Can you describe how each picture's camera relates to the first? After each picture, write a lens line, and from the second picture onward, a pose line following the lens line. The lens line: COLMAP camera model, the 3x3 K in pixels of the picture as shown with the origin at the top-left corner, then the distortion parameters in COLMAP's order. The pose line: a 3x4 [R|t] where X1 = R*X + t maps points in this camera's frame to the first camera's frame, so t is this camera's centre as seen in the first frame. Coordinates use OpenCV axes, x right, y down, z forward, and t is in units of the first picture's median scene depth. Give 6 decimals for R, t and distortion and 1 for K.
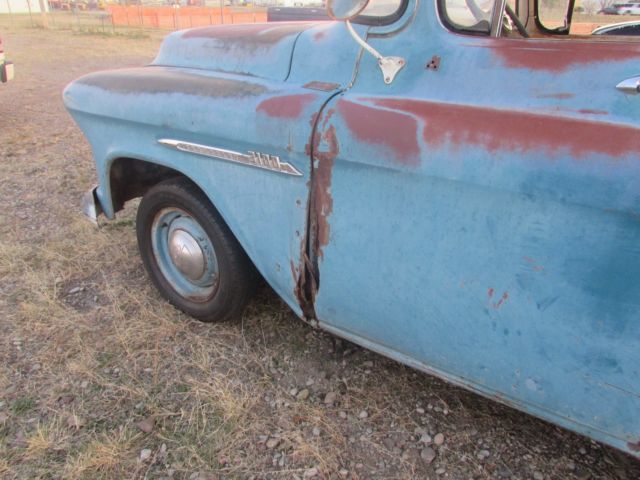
lens RADIAL K [[455.8, 0, 322.6], [0, 455.8, 238.7], [0, 0, 1]] dist [-0.034879, 0.010984]
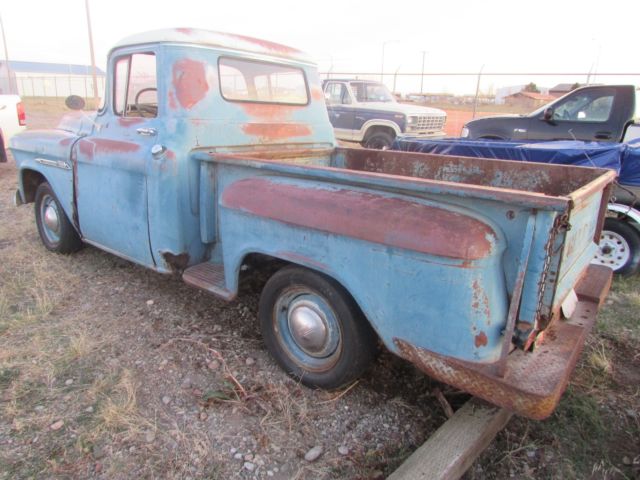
lens RADIAL K [[455.8, 0, 322.6], [0, 455.8, 238.7], [0, 0, 1]] dist [-0.034879, 0.010984]
pose [[0.995732, 0.045223, -0.080449, 1.144922], [-0.058322, 0.983929, -0.168767, 0.424732], [0.071524, 0.172738, 0.982367, -0.929403]]
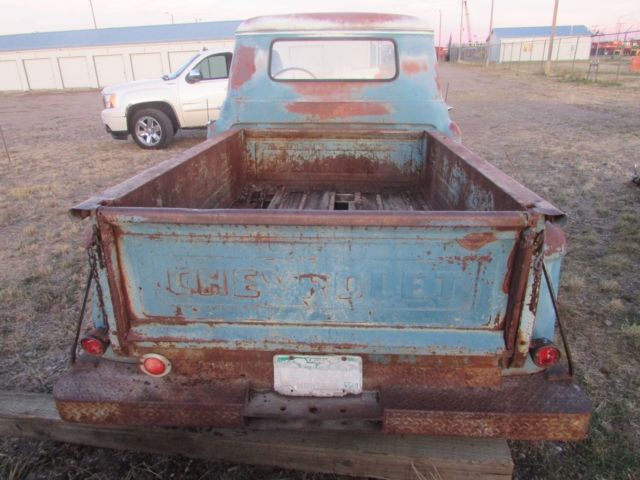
lens RADIAL K [[456.7, 0, 317.4], [0, 456.7, 239.7], [0, 0, 1]] dist [-0.025722, 0.005871]
pose [[0.488279, 0.293060, -0.822009, 2.345652], [-0.360508, 0.925537, 0.115825, 0.006988], [0.794744, 0.239786, 0.557571, -0.180151]]
